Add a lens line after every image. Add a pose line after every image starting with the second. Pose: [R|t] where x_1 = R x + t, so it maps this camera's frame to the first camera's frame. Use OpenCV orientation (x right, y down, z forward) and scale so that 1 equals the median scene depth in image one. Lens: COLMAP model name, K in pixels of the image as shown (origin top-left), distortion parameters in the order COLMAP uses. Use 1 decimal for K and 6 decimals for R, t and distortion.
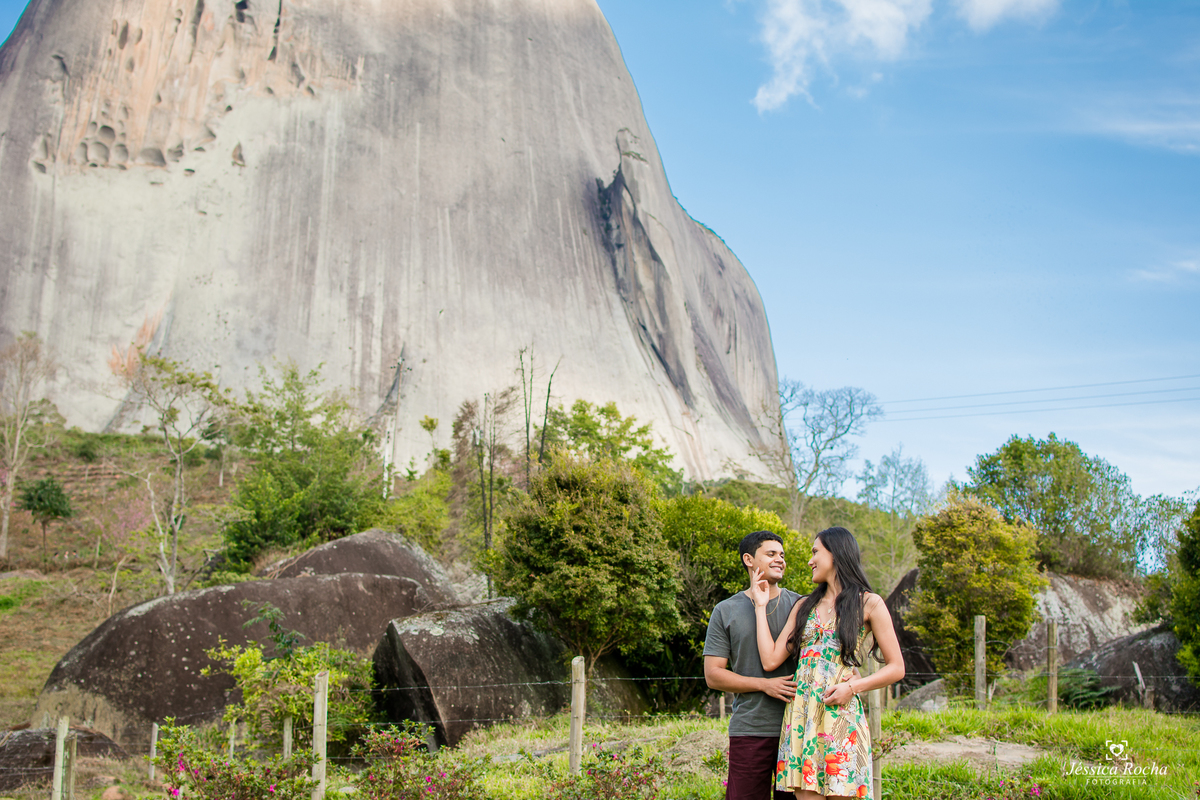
lens RADIAL K [[1868.5, 0, 594.2], [0, 1868.5, 393.1], [0, 0, 1]] dist [-0.144839, 0.000000]
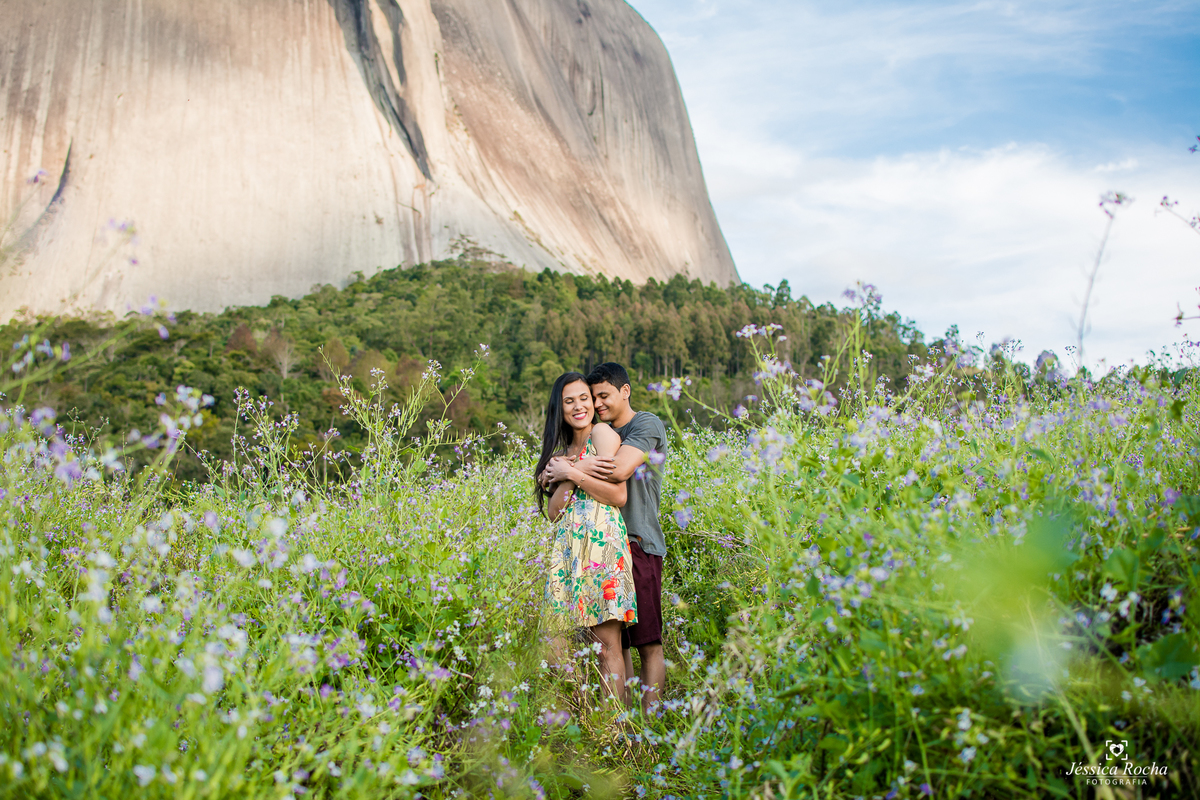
lens RADIAL K [[1868.5, 0, 604.3], [0, 1868.5, 409.2], [0, 0, 1]] dist [-0.144839, 0.000000]
pose [[0.984267, -0.081507, -0.156766, 0.244867], [0.097705, 0.990323, 0.098556, 0.034554], [0.147216, -0.112323, 0.982706, 0.197492]]
